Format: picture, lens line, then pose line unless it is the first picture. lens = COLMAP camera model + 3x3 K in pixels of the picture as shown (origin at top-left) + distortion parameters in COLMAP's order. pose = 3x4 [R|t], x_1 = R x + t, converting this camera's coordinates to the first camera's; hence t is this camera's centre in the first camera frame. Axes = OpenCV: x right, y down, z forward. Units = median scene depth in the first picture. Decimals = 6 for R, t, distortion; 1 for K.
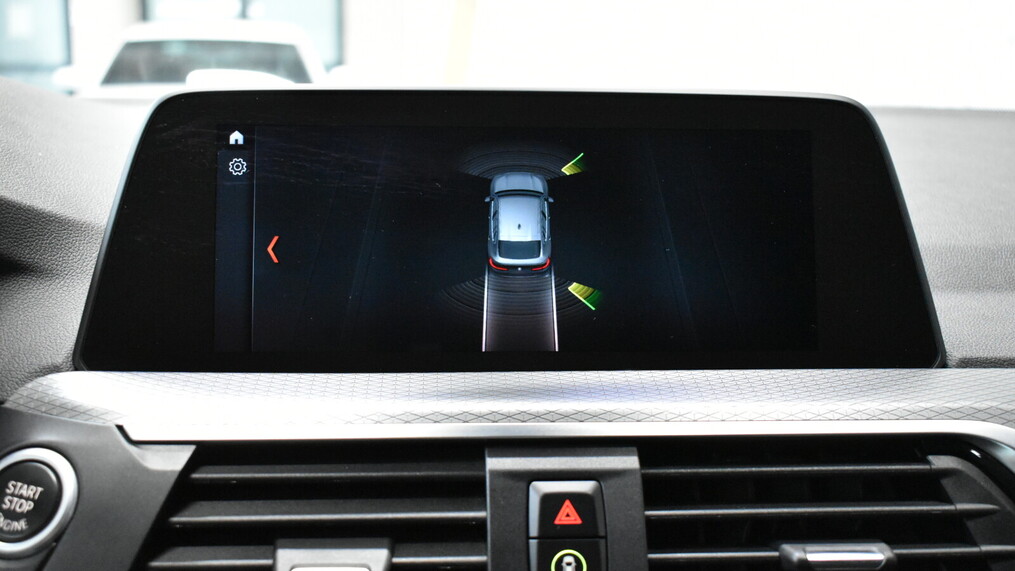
lens RADIAL K [[1151.6, 0, 493.5], [0, 1151.6, 284.8], [0, 0, 1]] dist [-0.009800, -0.007568]
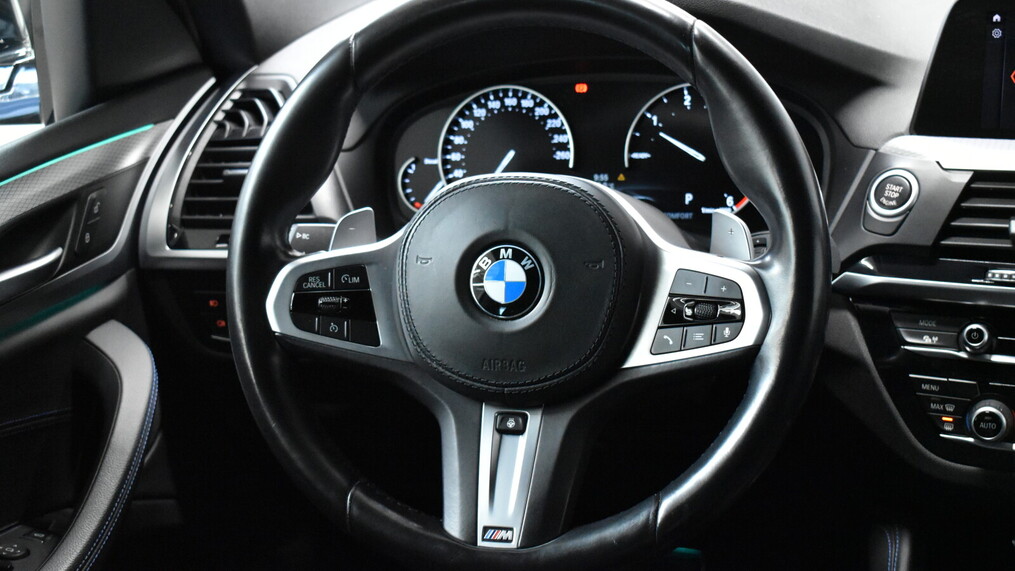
lens RADIAL K [[1599.1, 0, 507.5], [0, 1599.1, 285.5], [0, 0, 1]] dist [-0.026209, -0.050540]
pose [[0.894907, 0.070261, -0.440686, 0.282673], [-0.006510, 0.989478, 0.144537, -0.072298], [0.446205, -0.126479, 0.885948, -2.013966]]
